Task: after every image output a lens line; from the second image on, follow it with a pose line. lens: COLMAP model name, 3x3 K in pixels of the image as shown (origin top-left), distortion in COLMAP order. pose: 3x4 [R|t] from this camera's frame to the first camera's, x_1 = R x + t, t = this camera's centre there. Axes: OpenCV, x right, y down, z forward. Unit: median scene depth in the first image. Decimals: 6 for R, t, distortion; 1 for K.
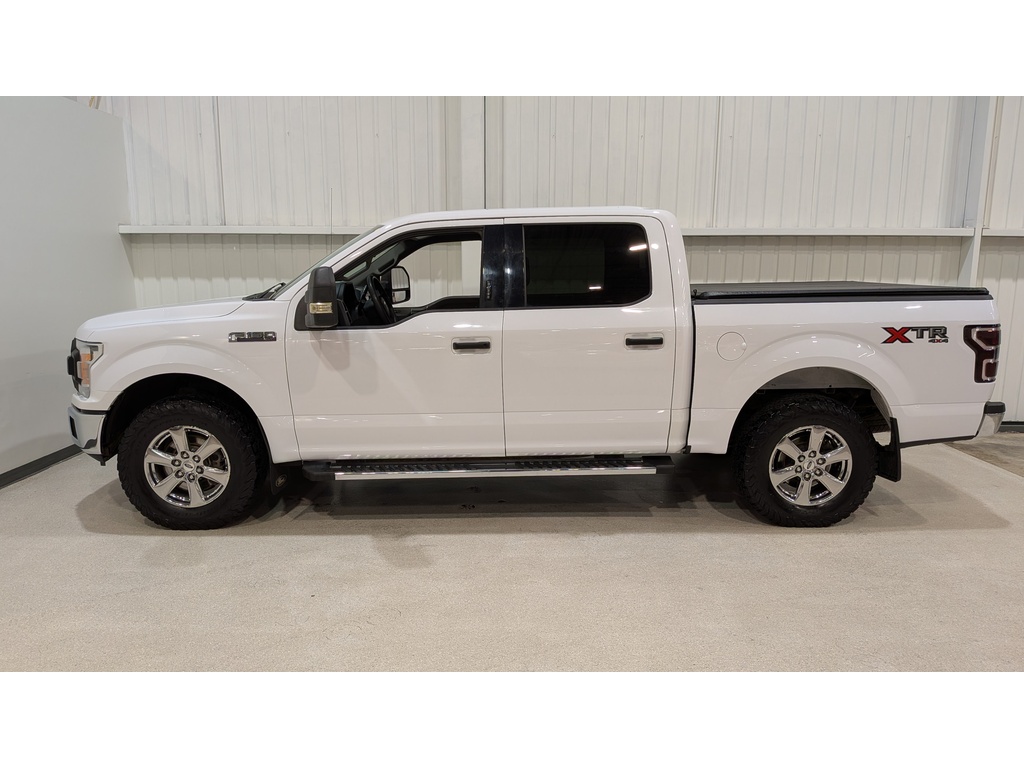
lens RADIAL K [[763.8, 0, 512.0], [0, 763.8, 384.0], [0, 0, 1]] dist [0.072921, -0.120278]
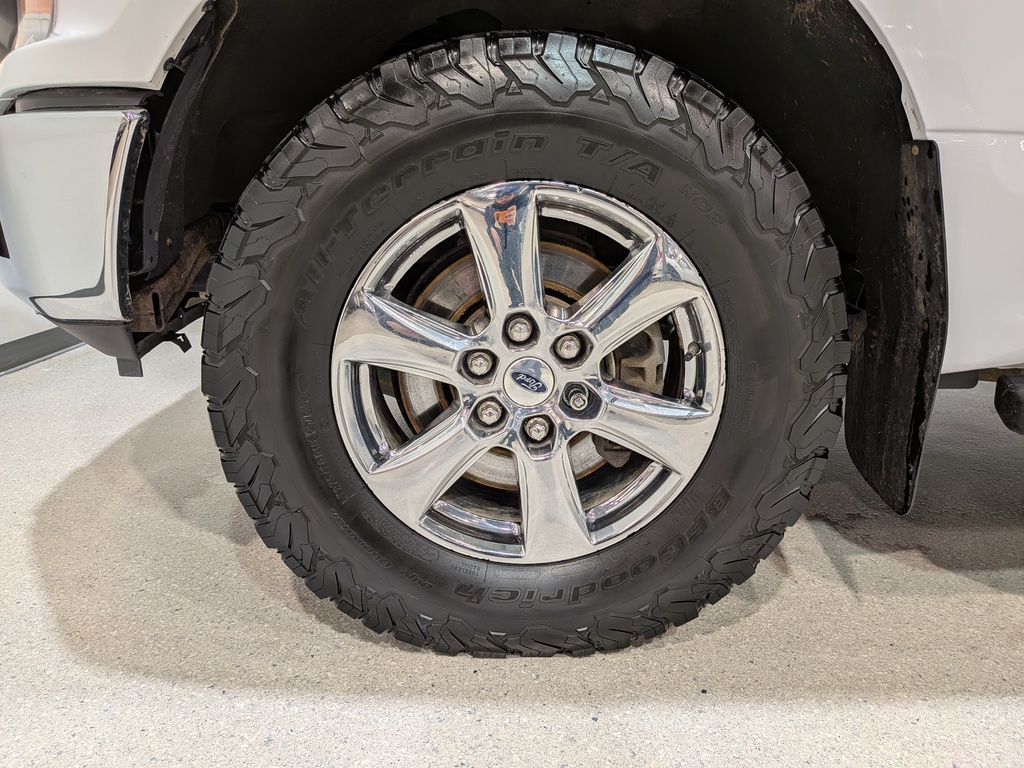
lens RADIAL K [[763.8, 0, 512.0], [0, 763.8, 384.0], [0, 0, 1]] dist [0.072921, -0.120278]
pose [[0.999774, 0.014256, 0.015744, -0.427326], [-0.015522, 0.996390, 0.083462, 0.089188], [-0.014497, -0.083688, 0.996387, 0.783504]]
